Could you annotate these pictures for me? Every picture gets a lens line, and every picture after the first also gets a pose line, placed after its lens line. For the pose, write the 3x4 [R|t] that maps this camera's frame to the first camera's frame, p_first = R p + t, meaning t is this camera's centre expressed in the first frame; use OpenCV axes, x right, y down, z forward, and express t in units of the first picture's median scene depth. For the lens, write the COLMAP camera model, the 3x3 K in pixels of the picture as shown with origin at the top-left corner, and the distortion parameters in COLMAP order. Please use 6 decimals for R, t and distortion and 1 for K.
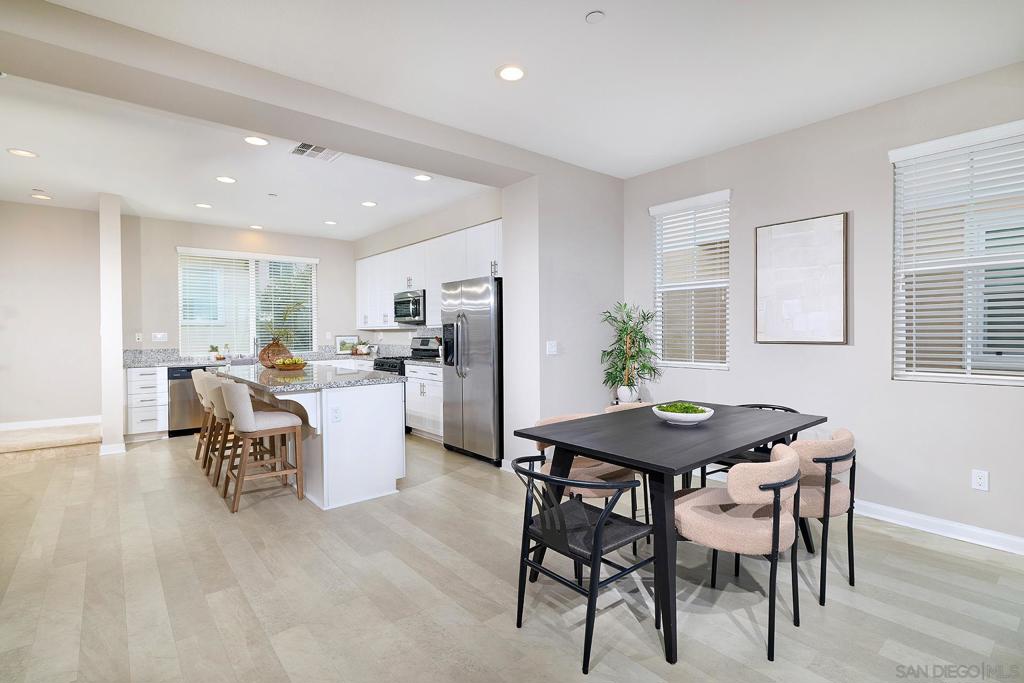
lens RADIAL K [[500.1, 0, 519.8], [0, 500.1, 342.4], [0, 0, 1]] dist [-0.001266, 0.000260]
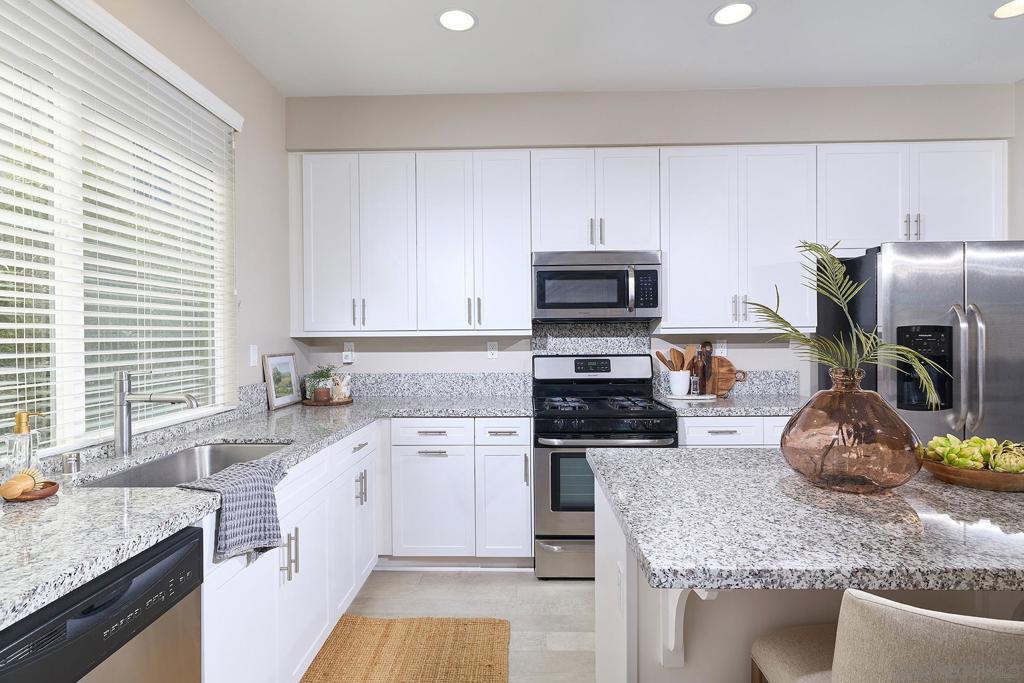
lens RADIAL K [[558.3, 0, 511.7], [0, 558.3, 340.6], [0, 0, 1]] dist [0.001366, 0.000590]
pose [[0.658573, -0.003622, 0.752508, -0.658773], [0.017871, 0.999782, -0.010829, -0.019380], [-0.752305, 0.020580, 0.658494, 0.755115]]
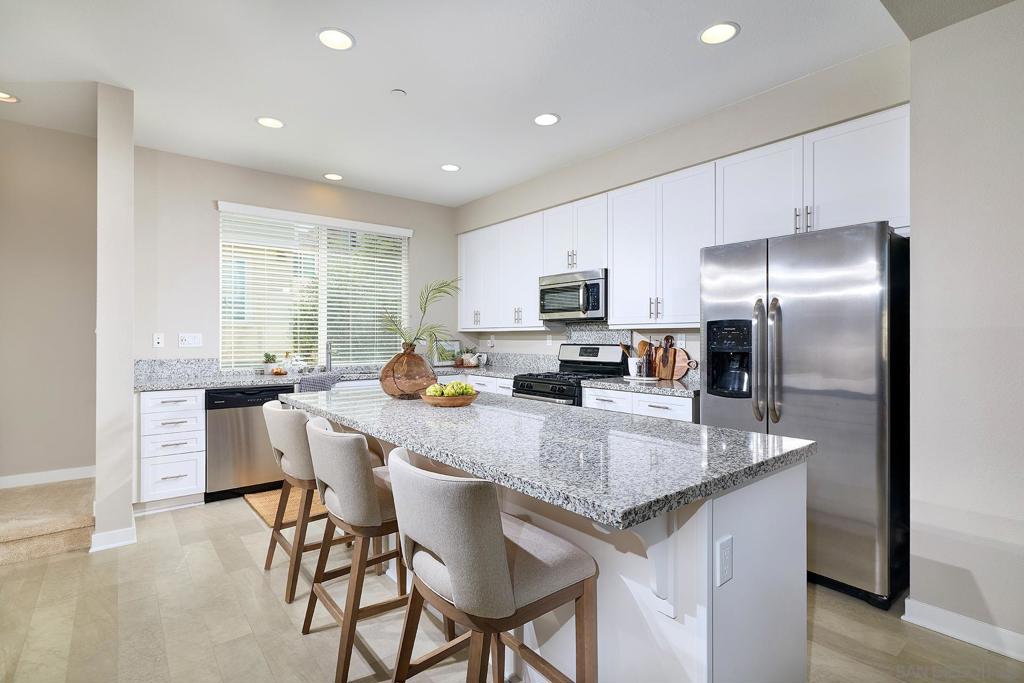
lens RADIAL K [[500.1, 0, 514.7], [0, 500.1, 338.6], [0, 0, 1]] dist [-0.001266, 0.000260]
pose [[0.999855, 0.007440, -0.015314, -0.292146], [-0.007699, 0.999827, -0.016907, -0.005152], [0.015186, 0.017022, 0.999740, 0.362256]]
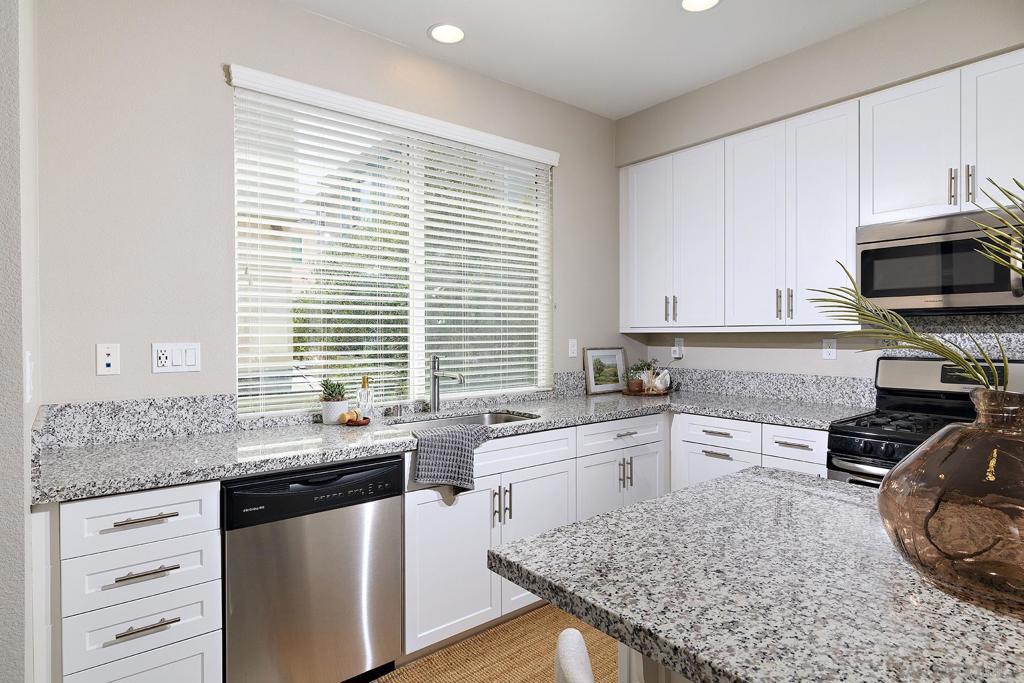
lens RADIAL K [[558.3, 0, 506.5], [0, 558.3, 338.1], [0, 0, 1]] dist [0.001366, 0.000590]
pose [[0.999718, 0.002751, -0.023576, -0.510523], [-0.003058, 0.999911, -0.012971, -0.018374], [0.023539, 0.013039, 0.999638, 0.663834]]
